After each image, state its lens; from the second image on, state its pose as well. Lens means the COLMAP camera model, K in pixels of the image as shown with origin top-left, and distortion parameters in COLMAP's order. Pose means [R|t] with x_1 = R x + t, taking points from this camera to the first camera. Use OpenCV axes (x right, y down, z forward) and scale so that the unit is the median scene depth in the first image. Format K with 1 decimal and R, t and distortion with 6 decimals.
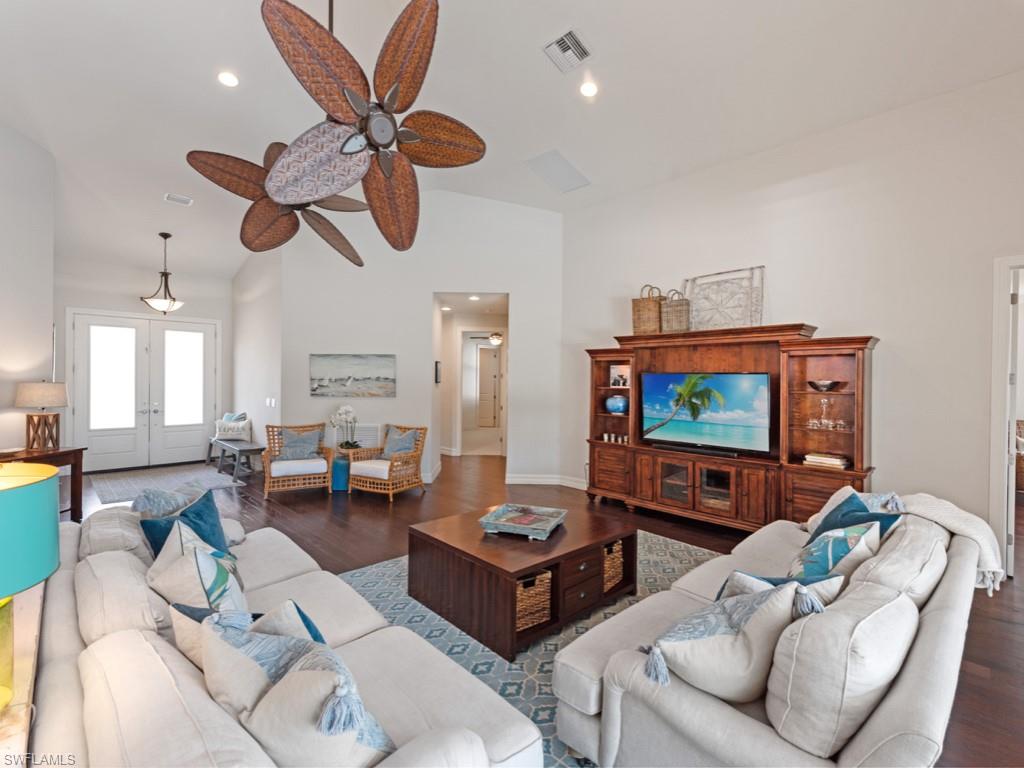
lens RADIAL K [[464.4, 0, 511.7], [0, 464.4, 382.2], [0, 0, 1]] dist [0.022553, -0.011656]
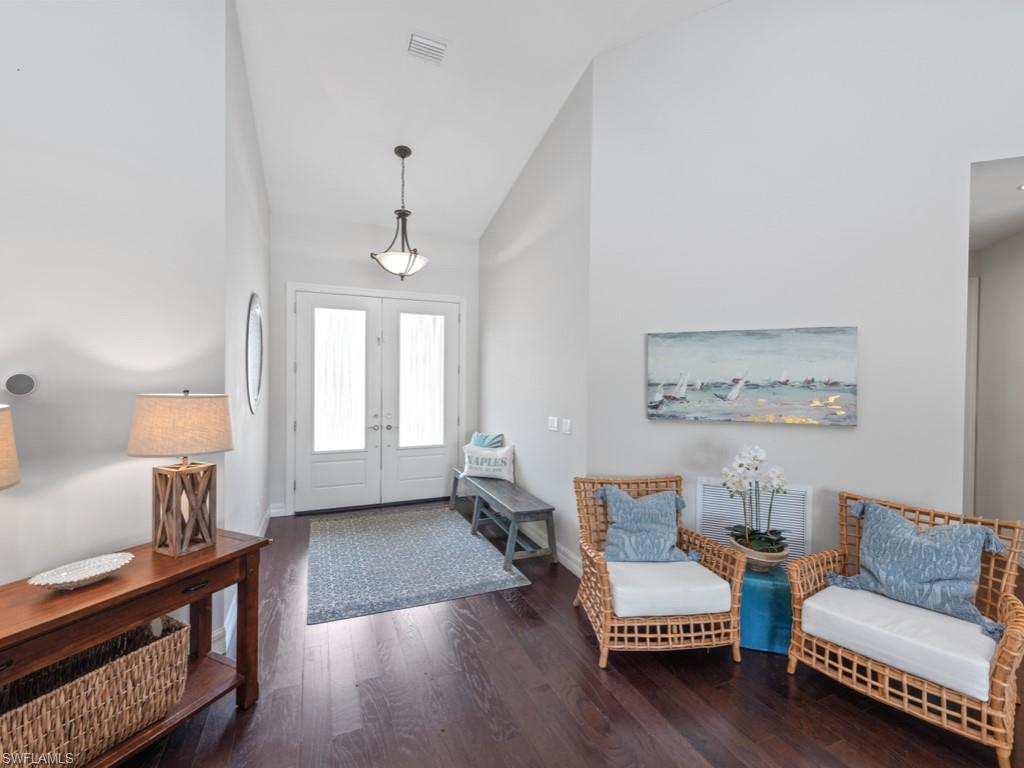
lens RADIAL K [[447.5, 0, 512.0], [0, 447.5, 384.0], [0, 0, 1]] dist [0.002398, 0.000111]
pose [[0.930702, 0.004636, -0.365750, -0.397226], [-0.002537, 0.999977, 0.006219, -0.009434], [0.365771, -0.004860, 0.930692, 0.513769]]
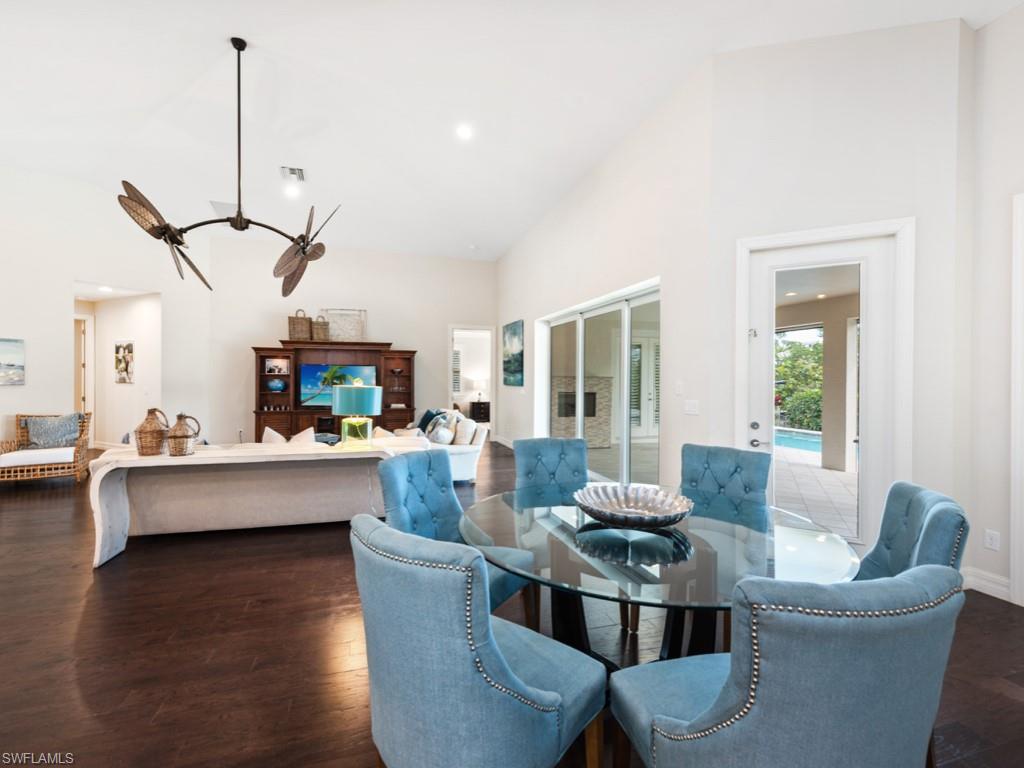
lens RADIAL K [[447.5, 0, 512.0], [0, 447.5, 384.0], [0, 0, 1]] dist [0.002398, 0.000111]
pose [[0.459569, -0.019248, 0.887934, -0.607369], [0.005914, 0.999809, 0.018613, 0.018531], [-0.888122, -0.003303, 0.459595, -0.284034]]
